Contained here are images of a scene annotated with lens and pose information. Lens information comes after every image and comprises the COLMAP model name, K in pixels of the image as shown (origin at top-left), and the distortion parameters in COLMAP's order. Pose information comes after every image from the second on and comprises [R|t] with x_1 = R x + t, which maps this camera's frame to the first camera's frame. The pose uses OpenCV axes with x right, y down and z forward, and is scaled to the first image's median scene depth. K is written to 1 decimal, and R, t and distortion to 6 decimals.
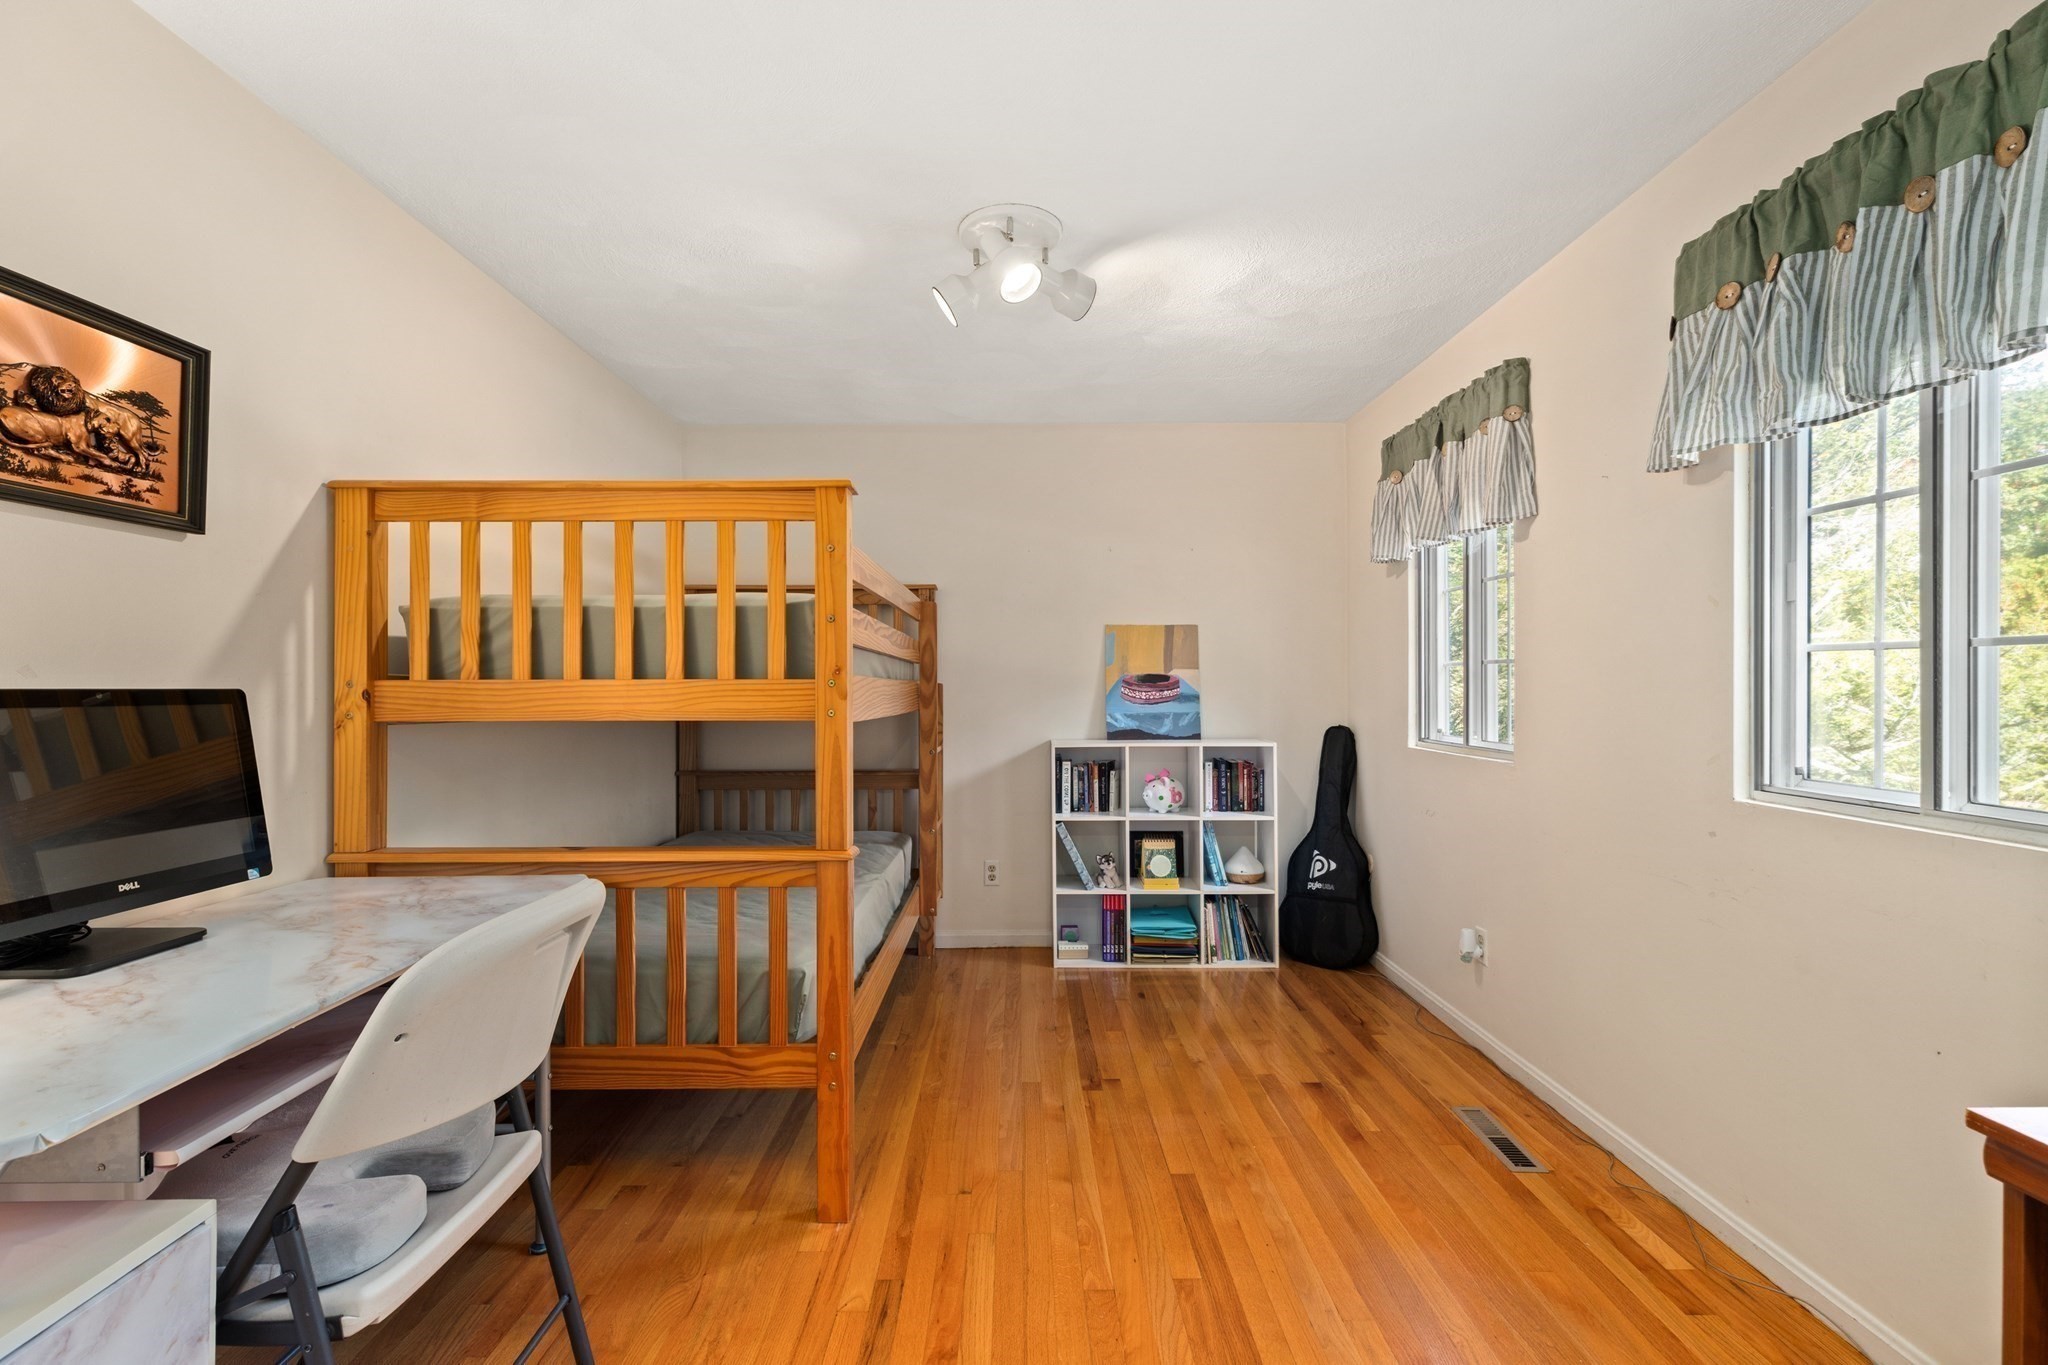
lens RADIAL K [[919.1, 0, 1026.1], [0, 919.1, 682.6], [0, 0, 1]] dist [0.004091, -0.000333]
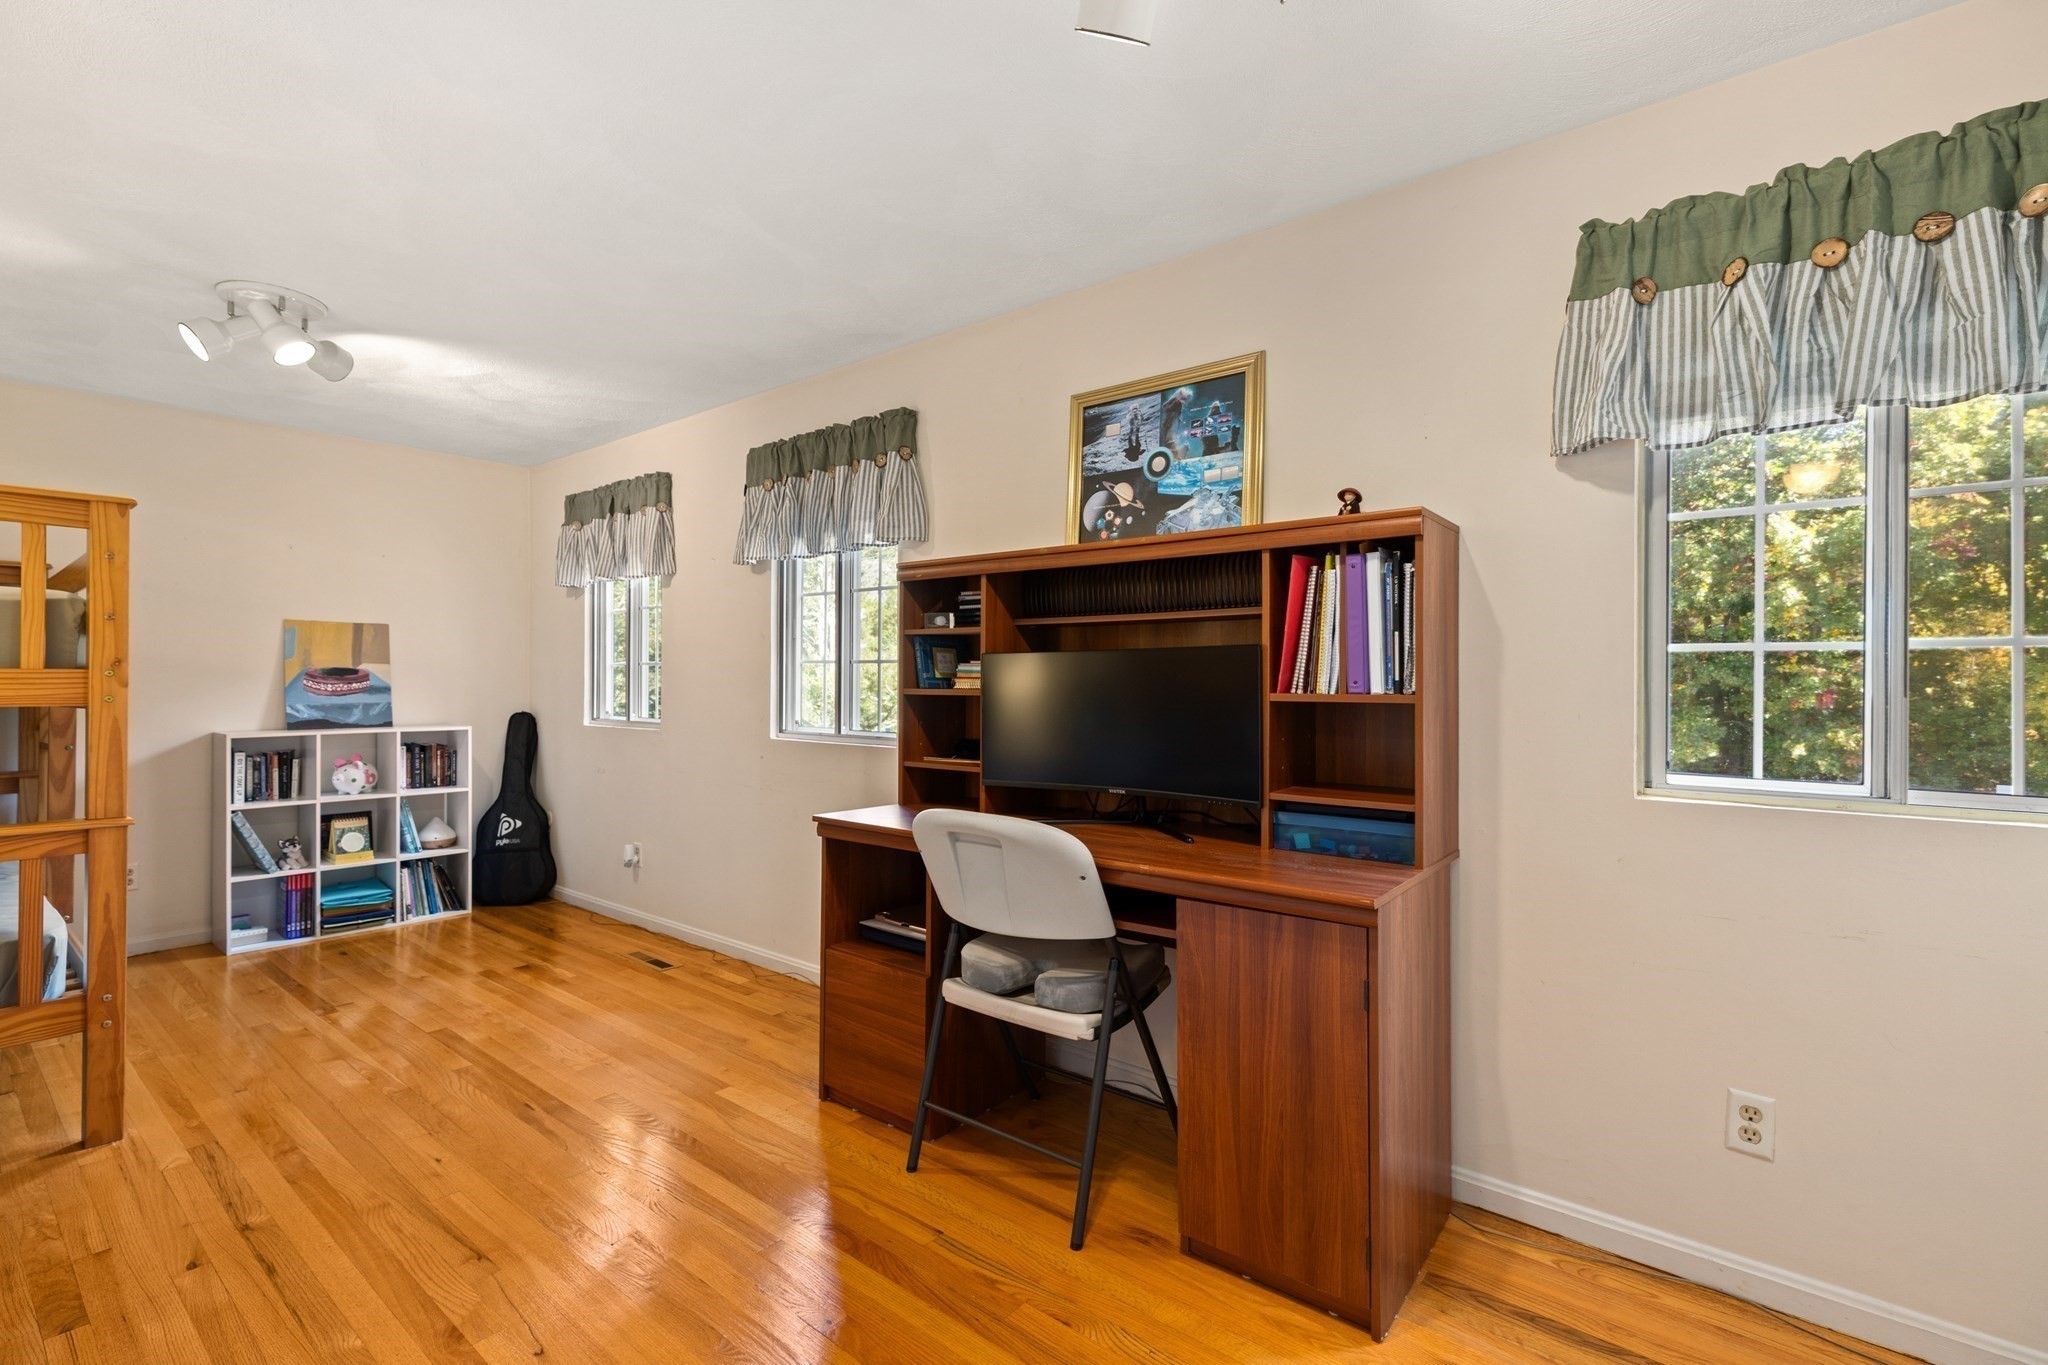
lens RADIAL K [[919.1, 0, 1020.4], [0, 919.1, 684.1], [0, 0, 1]] dist [0.004091, -0.000333]
pose [[0.637370, 0.002902, 0.770552, -0.259070], [-0.006937, 0.999974, 0.001972, 0.003047], [-0.770527, -0.006602, 0.637374, -0.424355]]
